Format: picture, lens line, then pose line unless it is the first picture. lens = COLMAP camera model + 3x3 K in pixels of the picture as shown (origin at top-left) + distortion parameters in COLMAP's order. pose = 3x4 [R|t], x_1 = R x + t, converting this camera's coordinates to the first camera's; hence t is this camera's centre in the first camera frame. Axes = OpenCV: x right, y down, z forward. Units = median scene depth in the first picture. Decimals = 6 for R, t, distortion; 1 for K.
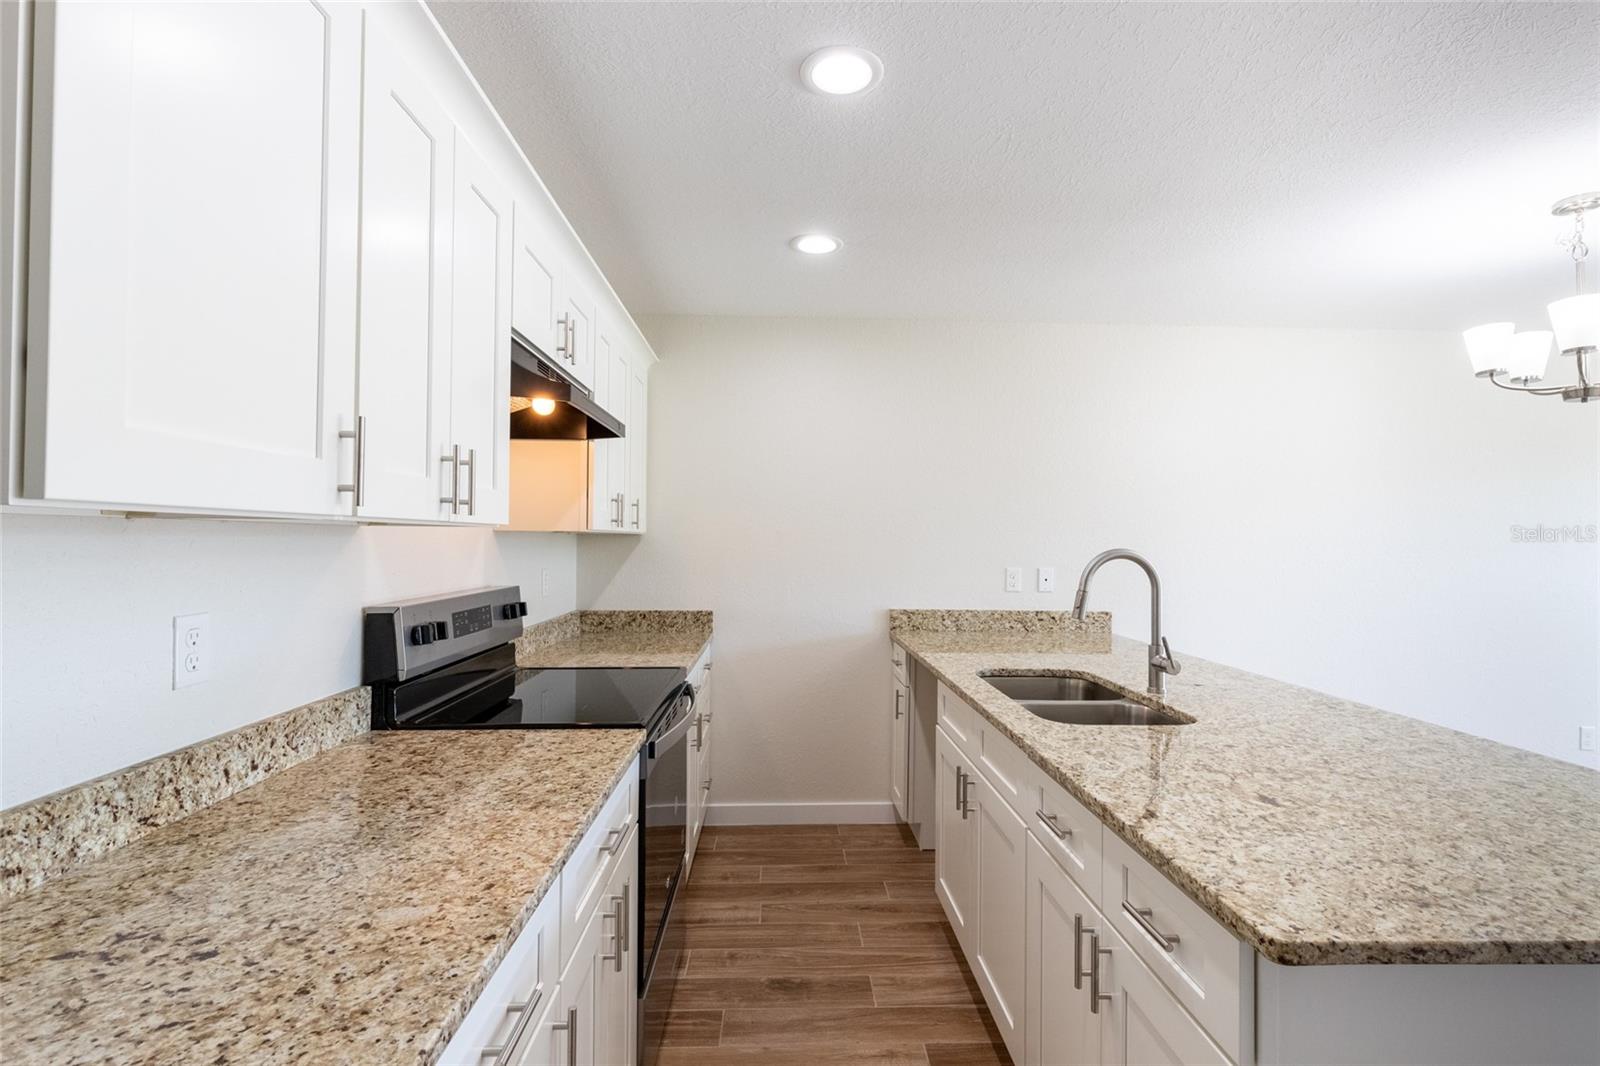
lens RADIAL K [[731.2, 0, 806.4], [0, 731.2, 531.4], [0, 0, 1]] dist [0.007500, -0.001560]
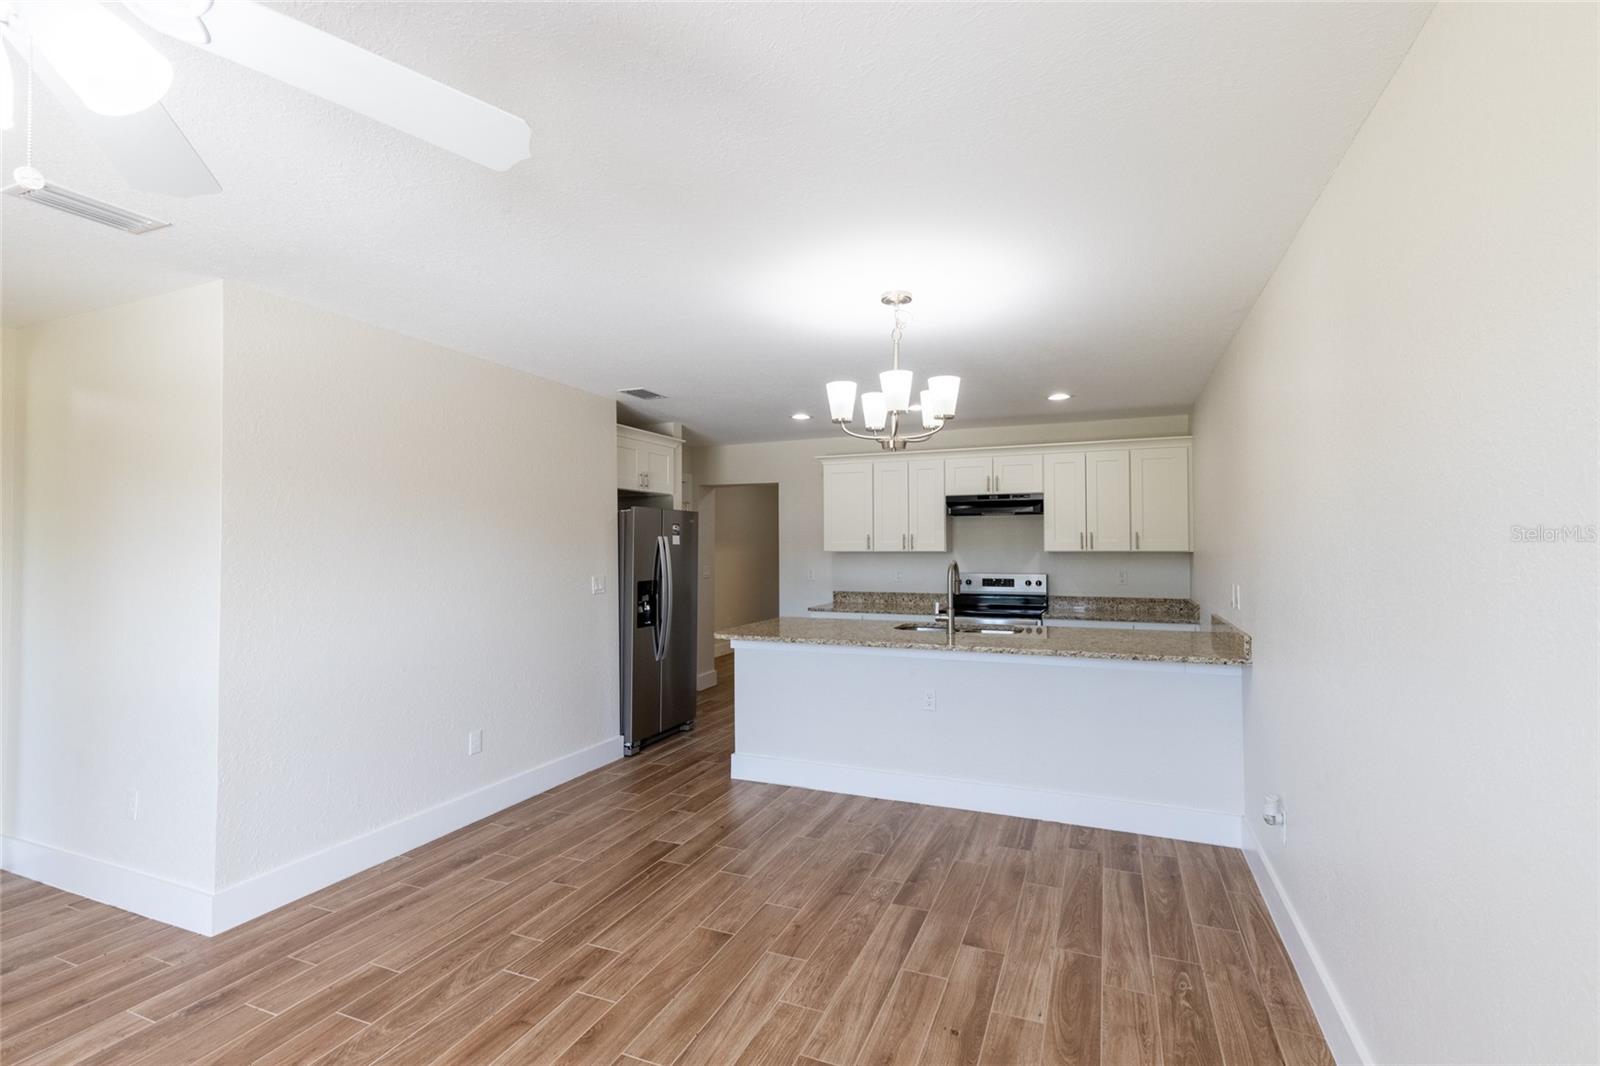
lens RADIAL K [[720.2, 0, 802.9], [0, 720.2, 530.3], [0, 0, 1]] dist [0.009585, -0.000618]
pose [[-0.424099, -0.027868, -0.905187, 3.499561], [0.010062, 0.999320, -0.035480, 0.009109], [0.905560, -0.024155, -0.423530, 2.131090]]
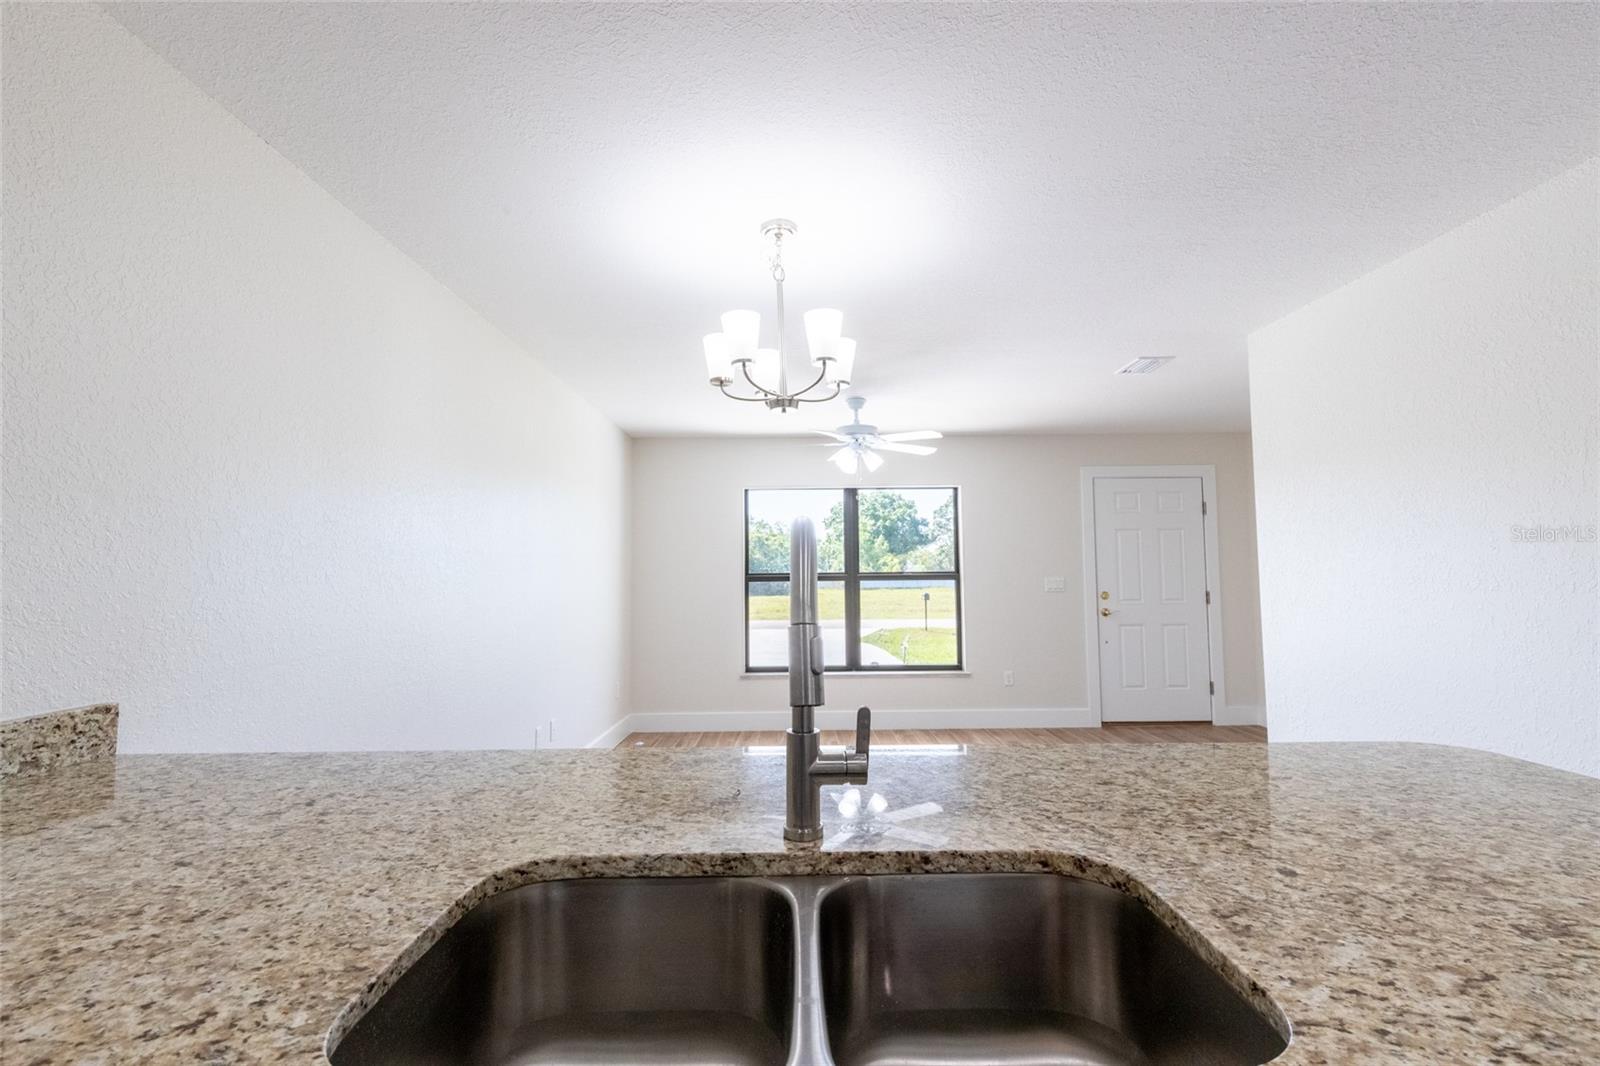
lens RADIAL K [[717.3, 0, 807.6], [0, 717.3, 530.9], [0, 0, 1]] dist [0.007283, -0.001289]
pose [[0.028708, 0.051009, 0.998285, 0.033394], [-0.002724, 0.998697, -0.050952, 0.076622], [-0.999584, -0.001256, 0.028810, 1.429844]]
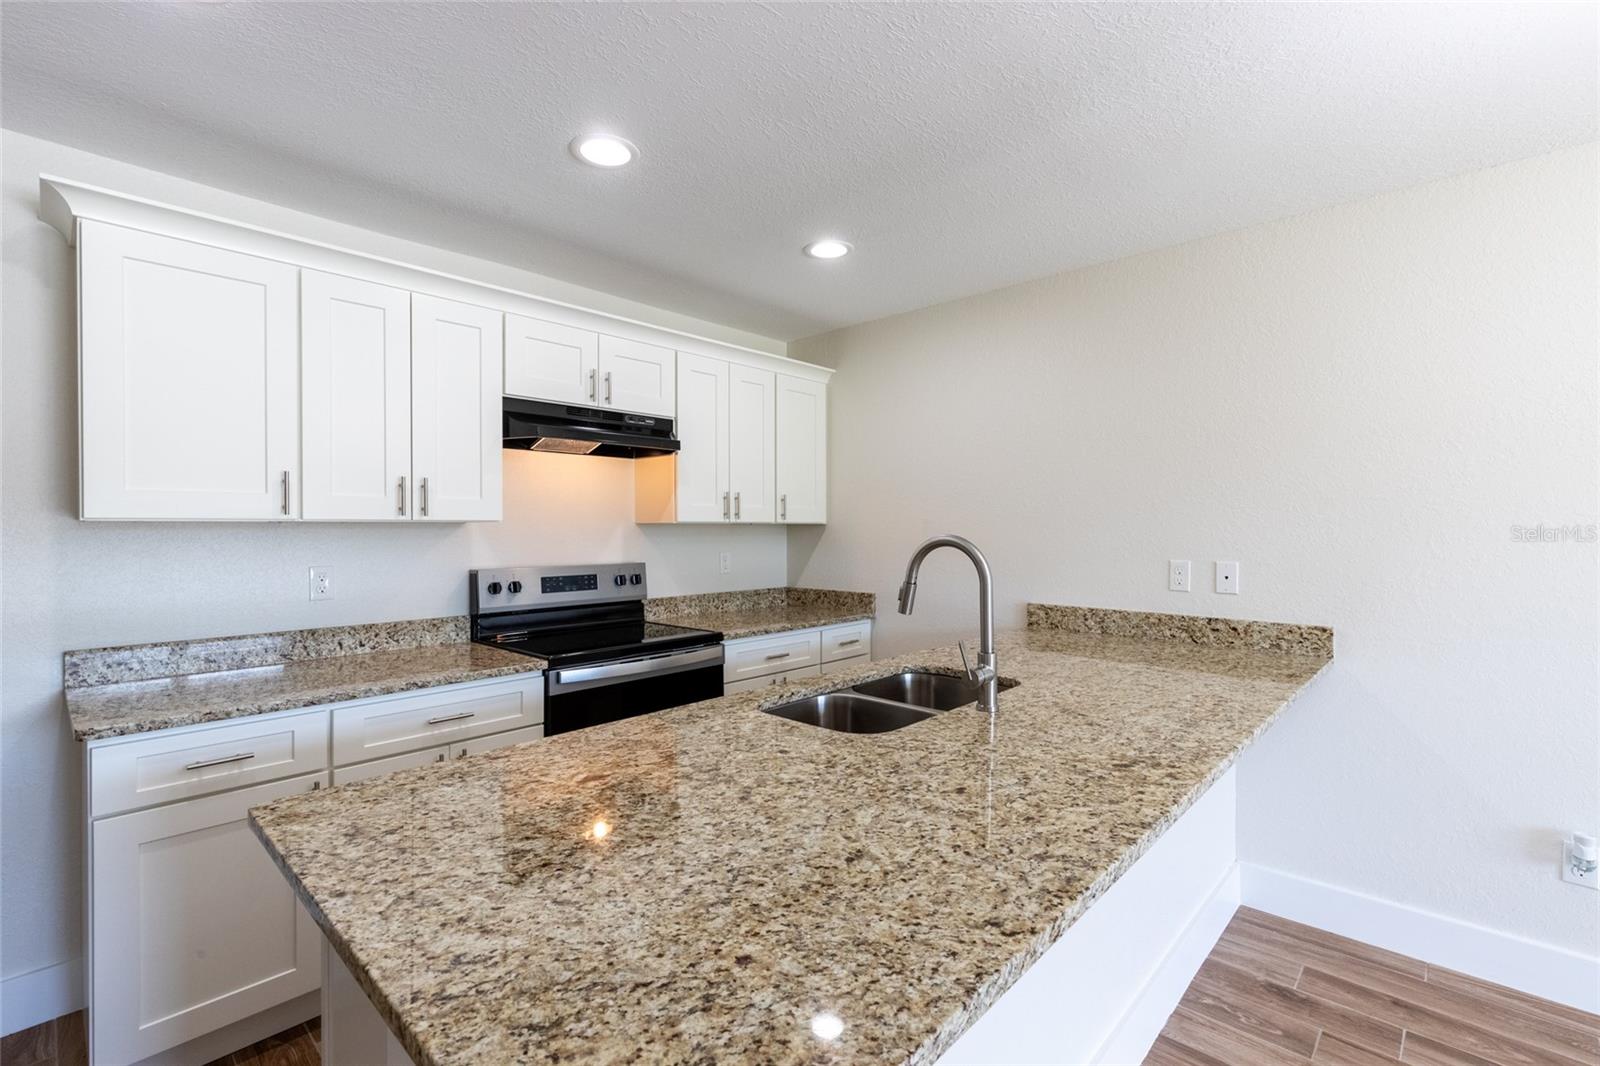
lens RADIAL K [[717.3, 0, 807.6], [0, 717.3, 530.9], [0, 0, 1]] dist [0.007283, -0.001289]
pose [[0.704602, -0.006590, -0.709572, 1.313726], [0.016378, 0.999842, 0.006978, 0.015951], [0.709413, -0.016538, 0.704598, 0.432737]]
